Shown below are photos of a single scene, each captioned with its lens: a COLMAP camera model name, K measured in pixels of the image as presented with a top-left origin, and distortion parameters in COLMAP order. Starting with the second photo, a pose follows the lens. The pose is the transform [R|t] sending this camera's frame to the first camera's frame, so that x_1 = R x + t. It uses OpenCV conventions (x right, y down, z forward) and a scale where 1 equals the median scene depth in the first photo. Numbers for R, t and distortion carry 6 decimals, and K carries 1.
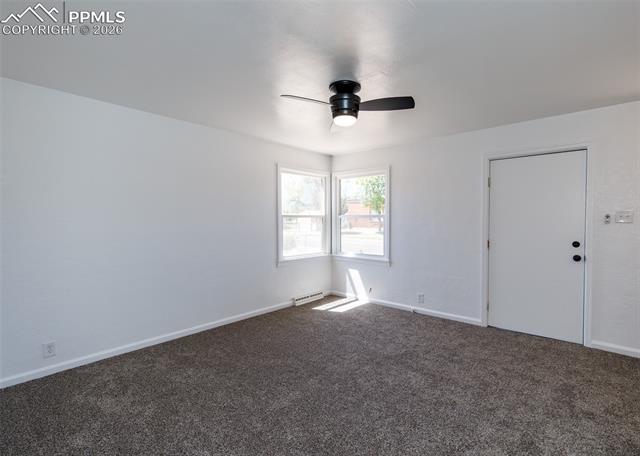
lens RADIAL K [[303.0, 0, 342.2], [0, 303.0, 228.7], [0, 0, 1]] dist [-0.002961, -0.000443]
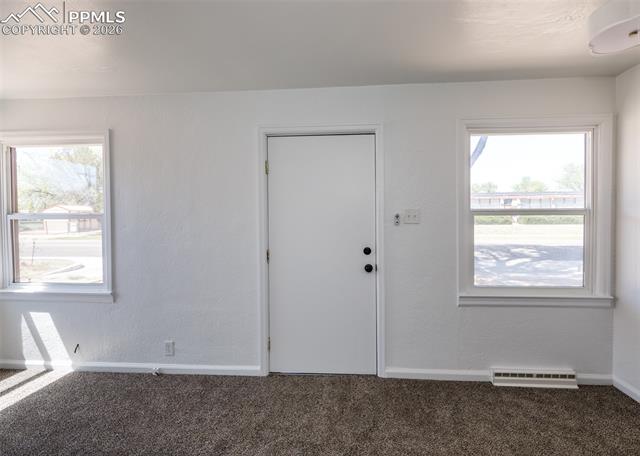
lens RADIAL K [[324.2, 0, 320.1], [0, 324.2, 230.3], [0, 0, 1]] dist [-0.000898, -0.000277]
pose [[0.839674, -0.025653, 0.542485, 0.177638], [0.021799, 0.999671, 0.013531, -0.014919], [-0.542654, 0.000464, 0.839956, 0.301357]]
